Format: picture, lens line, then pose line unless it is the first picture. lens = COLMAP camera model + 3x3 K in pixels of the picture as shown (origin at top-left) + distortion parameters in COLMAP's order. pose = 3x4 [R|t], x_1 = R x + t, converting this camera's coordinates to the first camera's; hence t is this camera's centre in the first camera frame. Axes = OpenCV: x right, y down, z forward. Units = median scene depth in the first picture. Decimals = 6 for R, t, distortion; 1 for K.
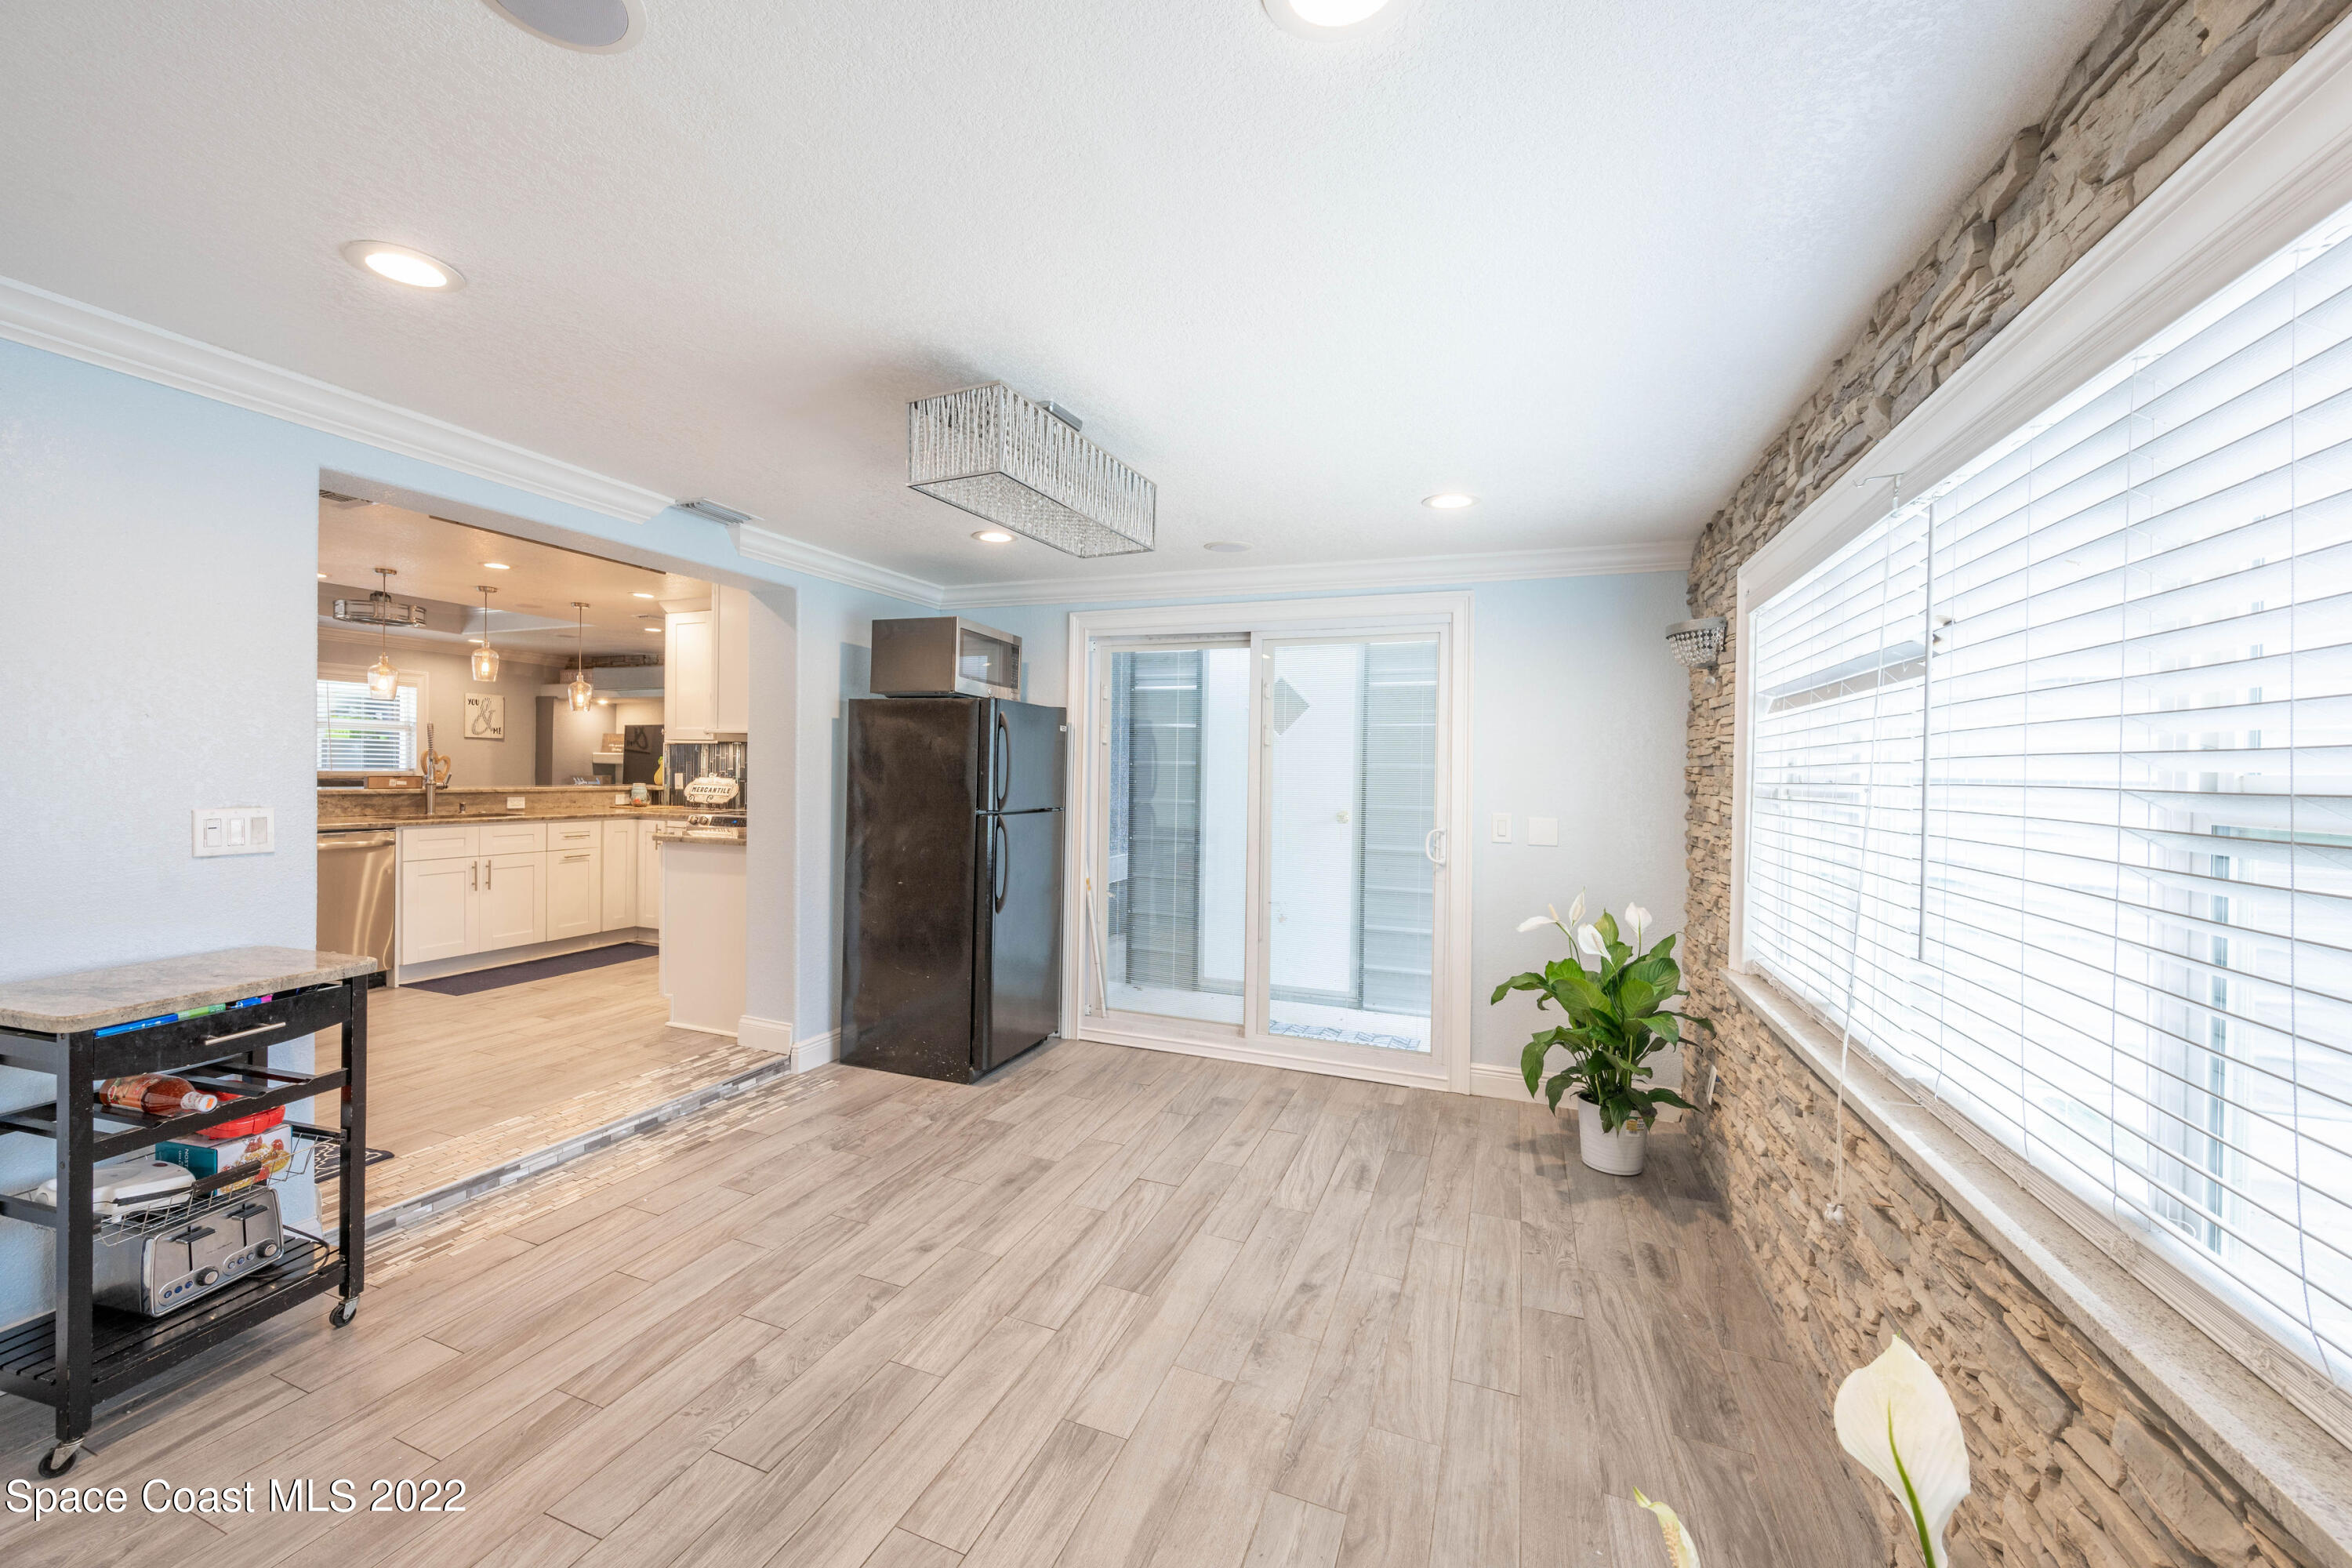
lens RADIAL K [[955.8, 0, 1109.6], [0, 955.8, 783.6], [0, 0, 1]] dist [-0.000677, 0.000152]
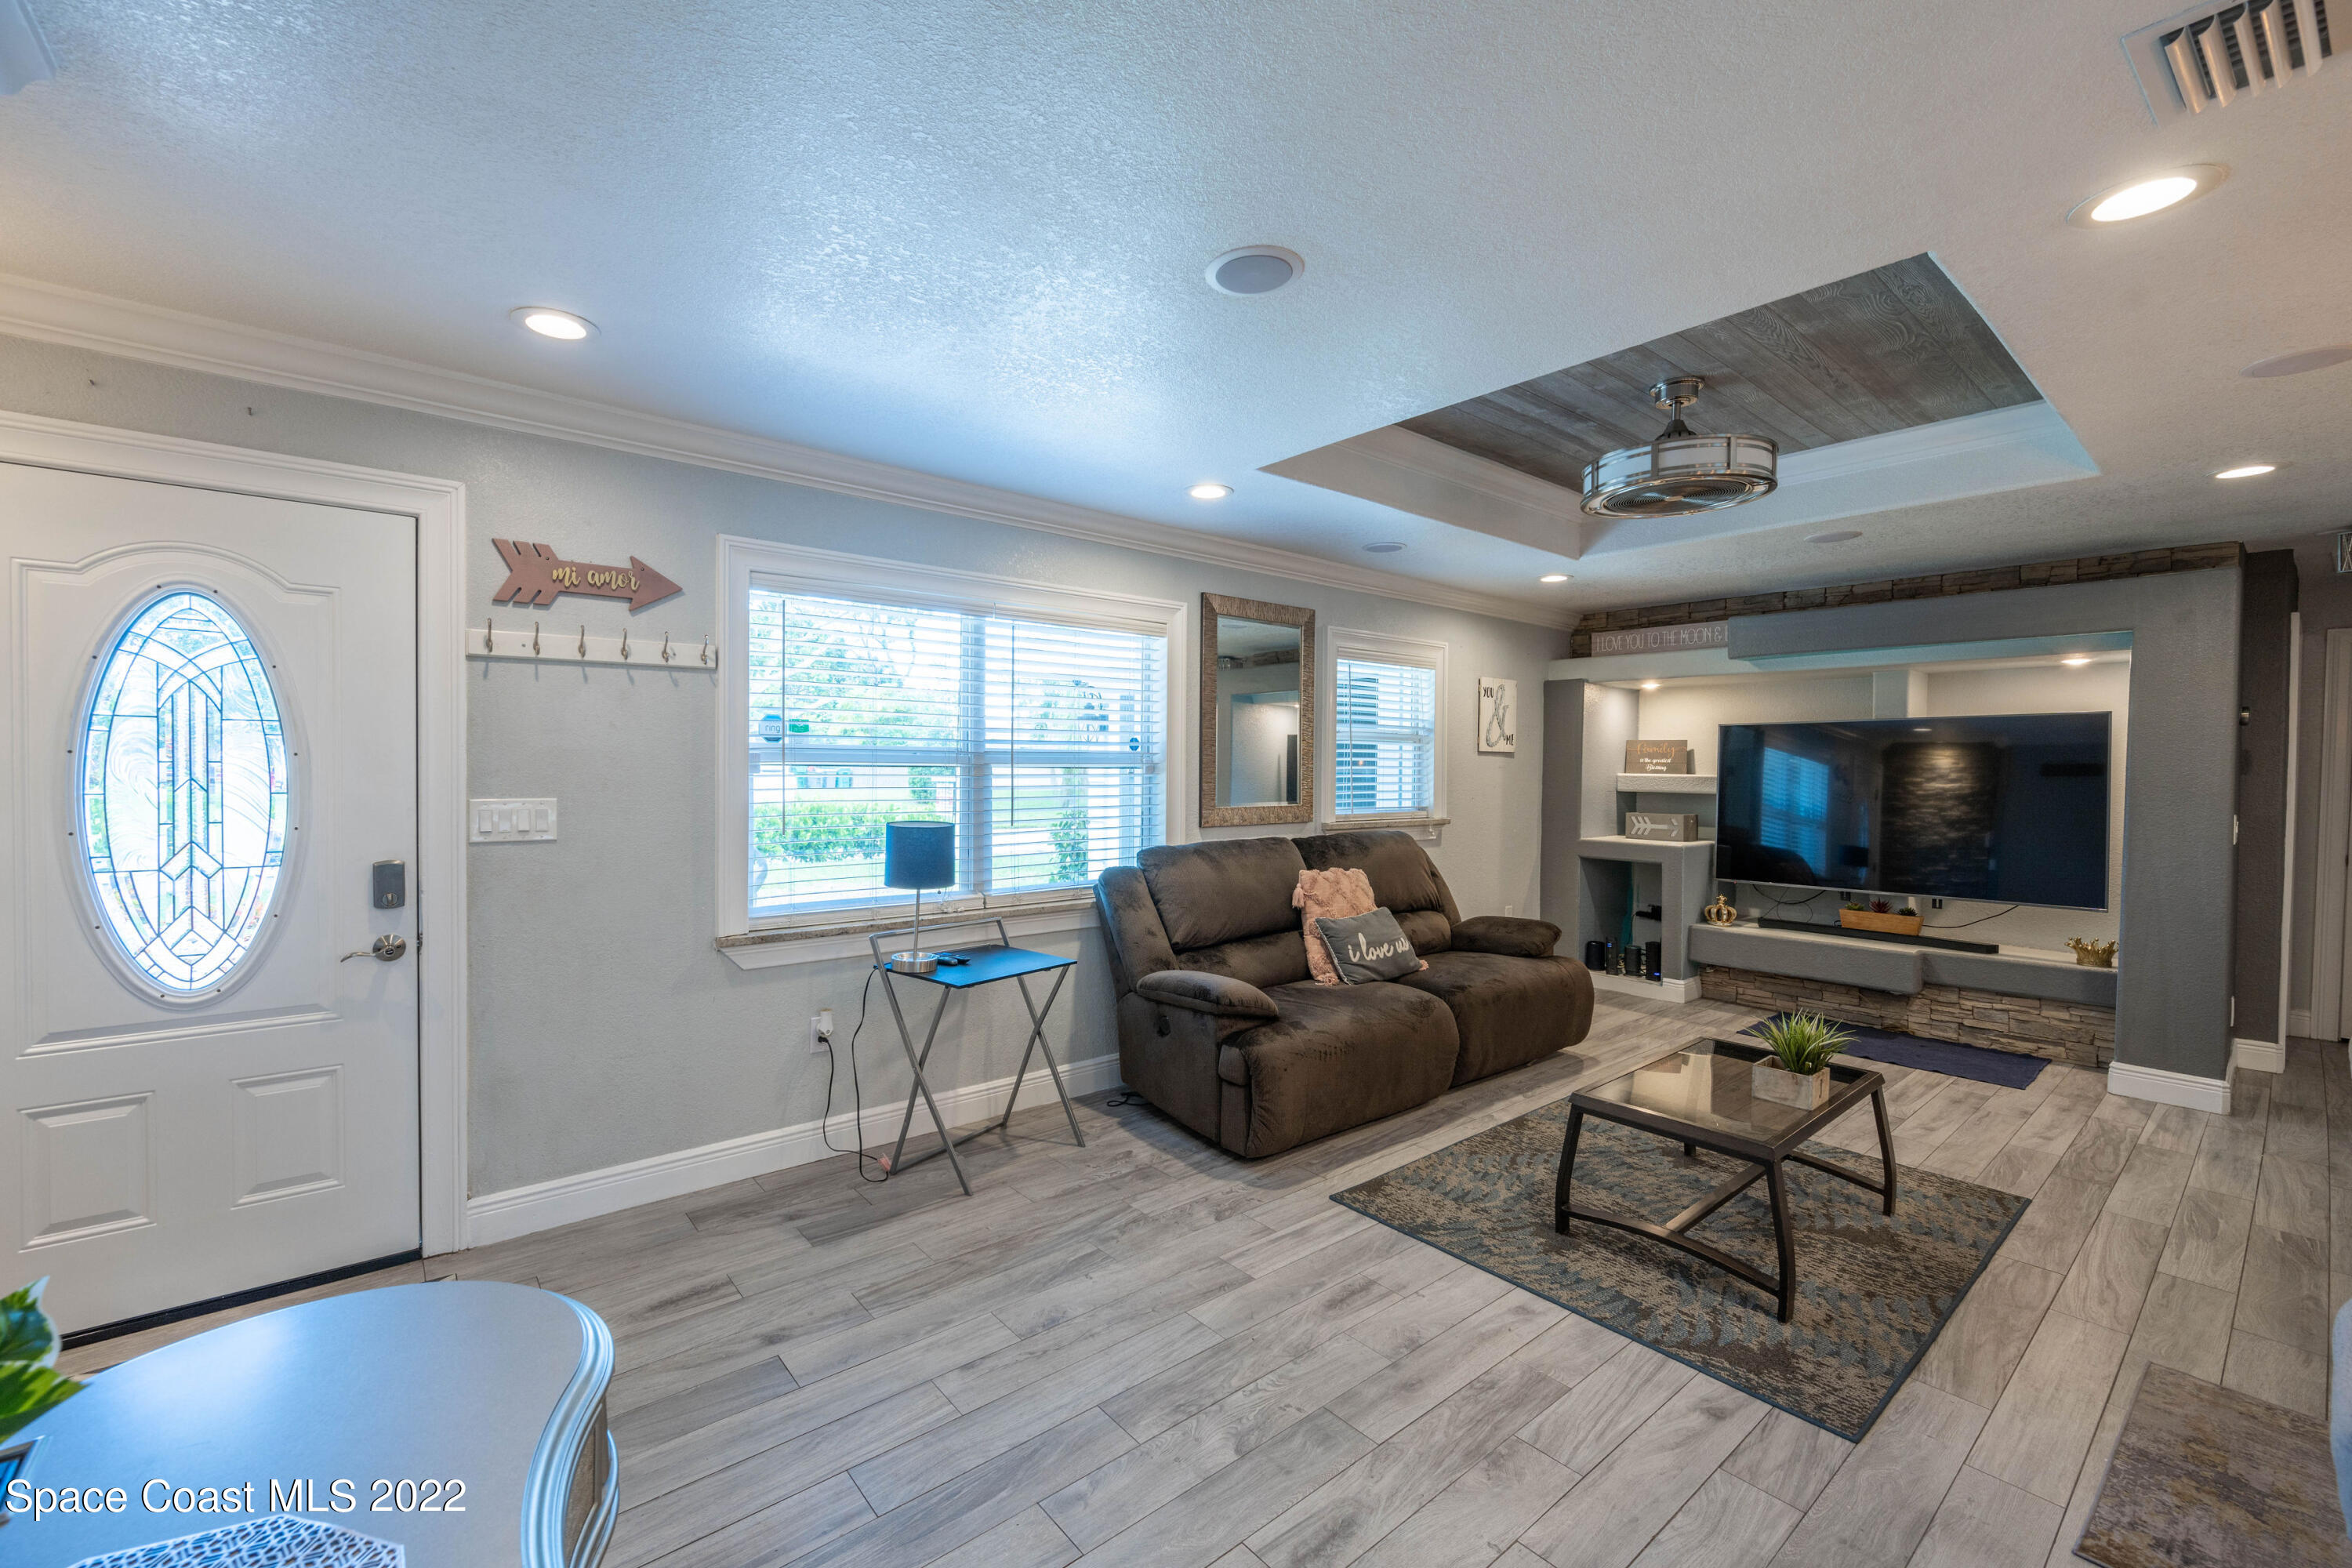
lens RADIAL K [[955.8, 0, 1125.7], [0, 955.8, 777.2], [0, 0, 1]] dist [-0.000677, 0.000152]
pose [[0.883447, 0.000144, -0.468531, -0.989175], [-0.003167, 0.999979, -0.005663, -0.047971], [0.468521, 0.006487, 0.883429, 0.623645]]
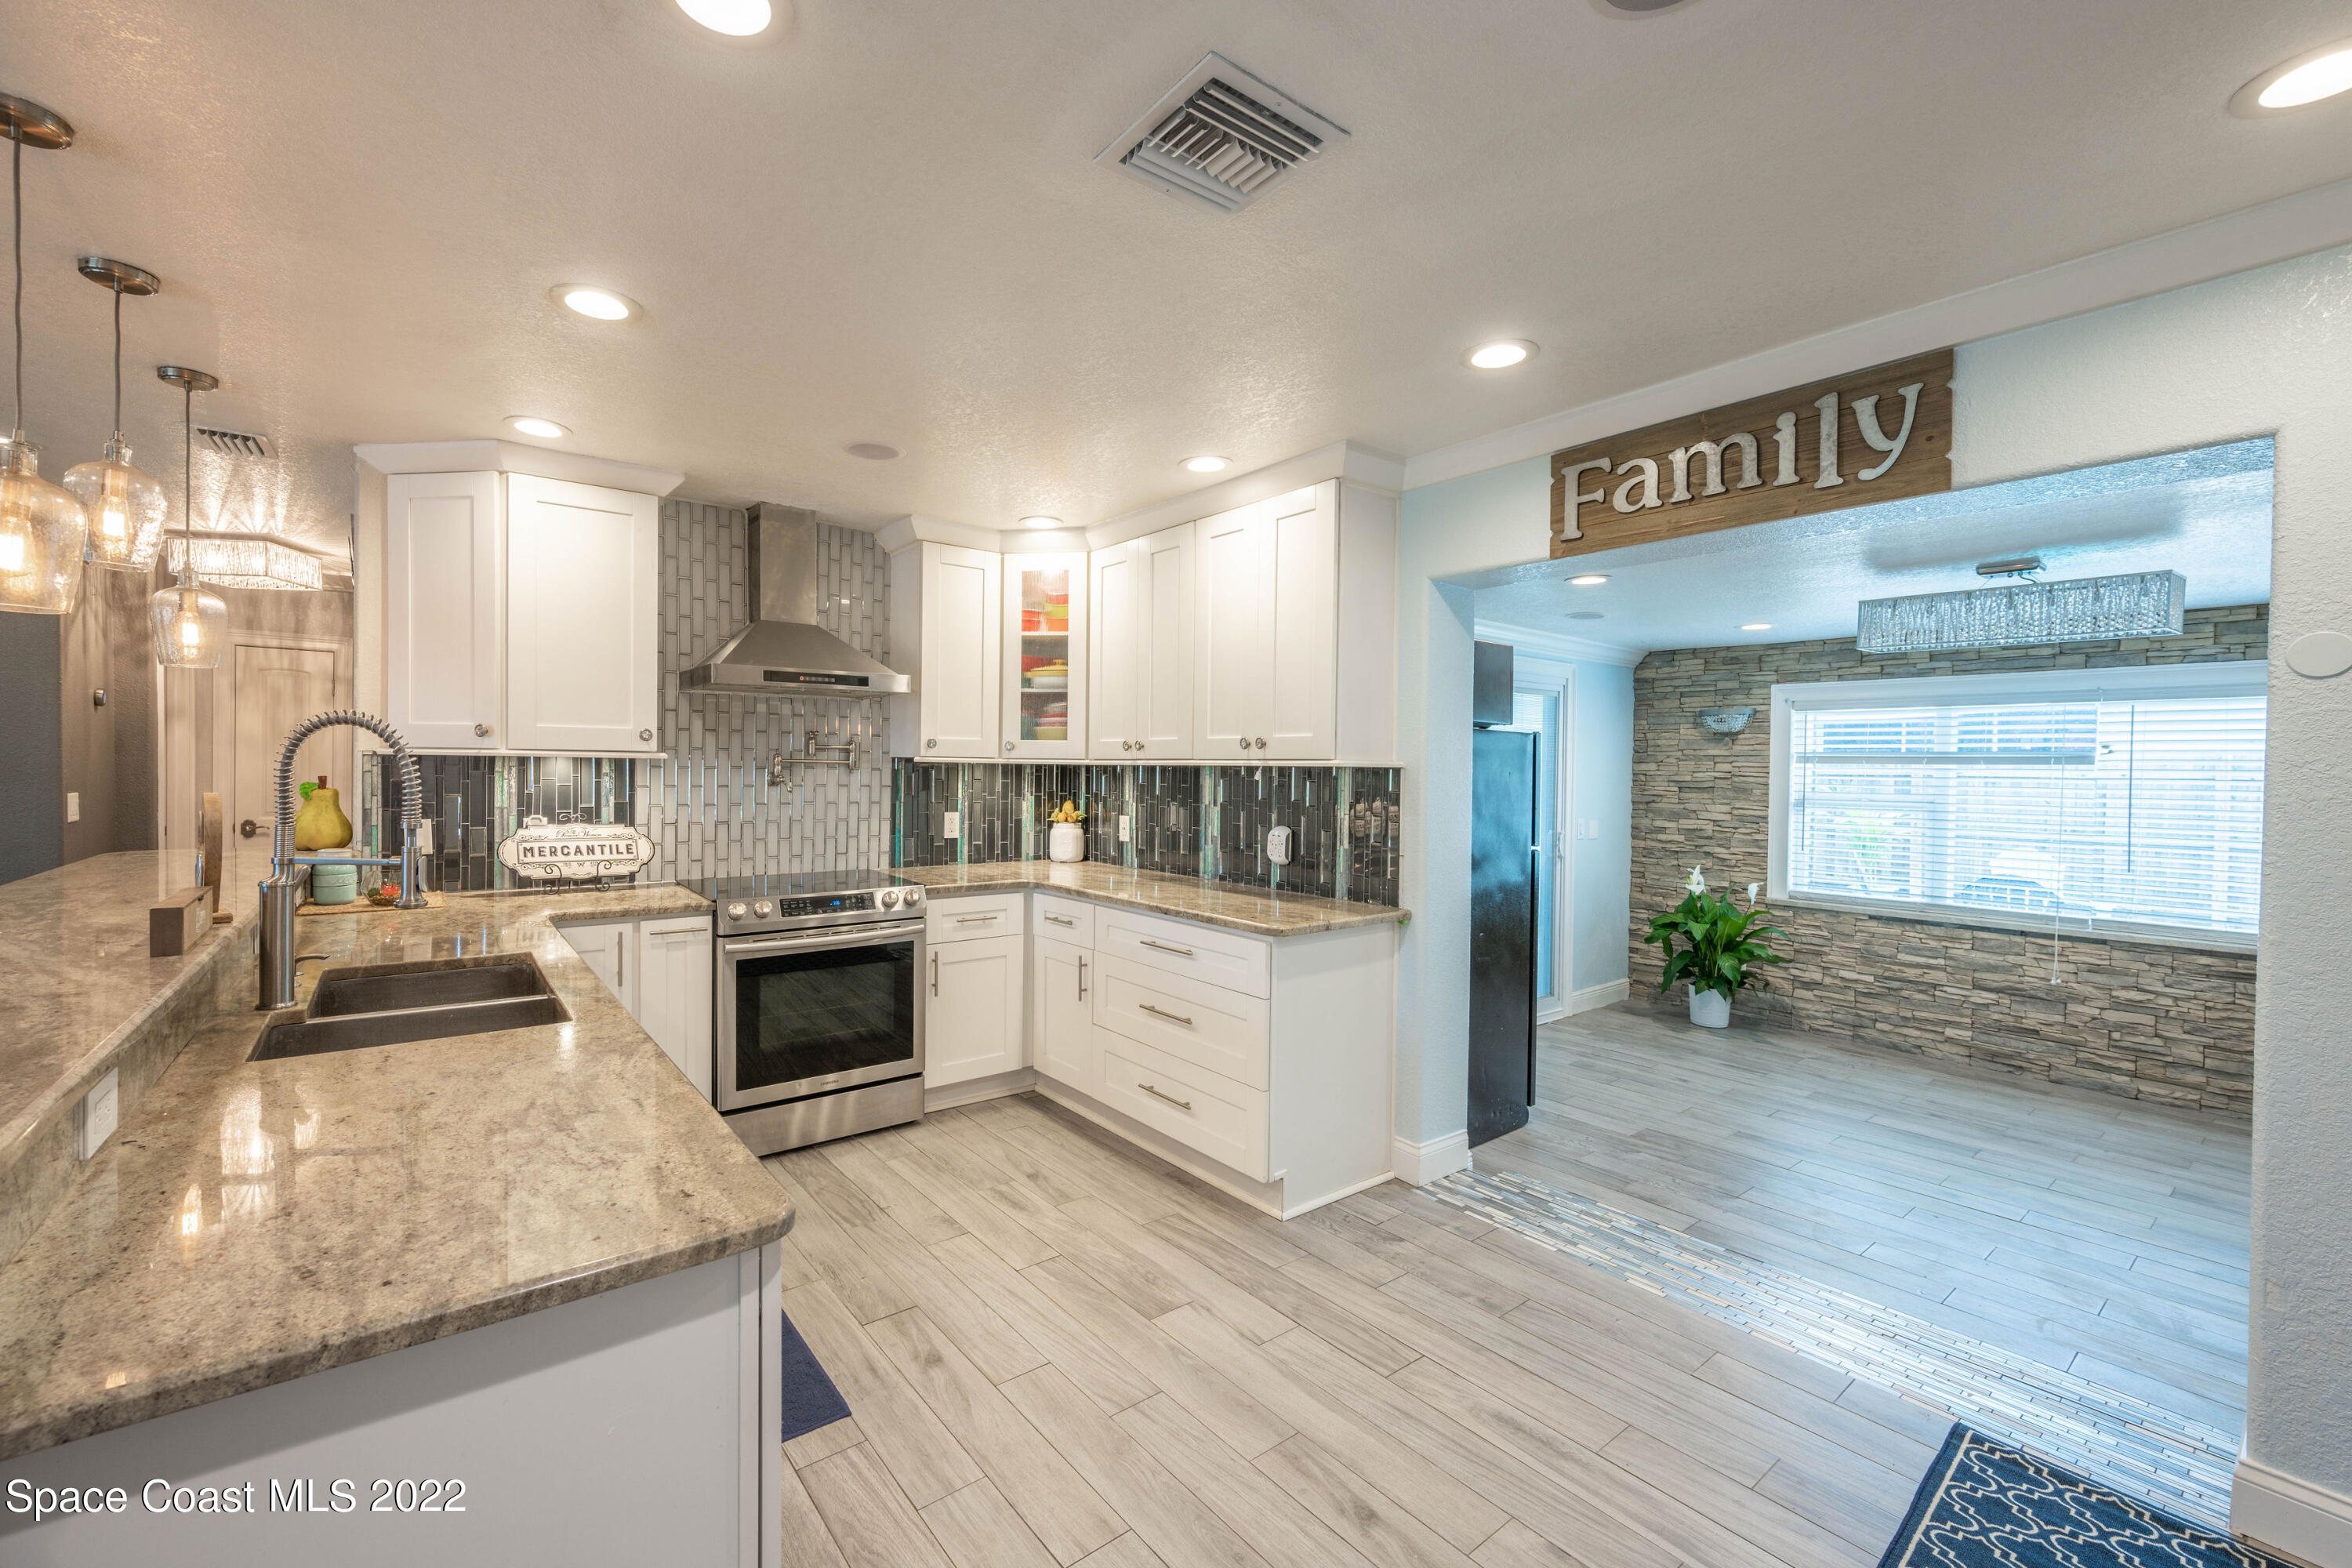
lens RADIAL K [[955.8, 0, 1107.8], [0, 955.8, 777.0], [0, 0, 1]] dist [-0.000677, 0.000152]
pose [[0.501439, -0.018129, 0.865003, -0.832911], [0.008122, 0.999835, 0.016246, -0.043764], [-0.865155, -0.001120, 0.501504, 0.604299]]
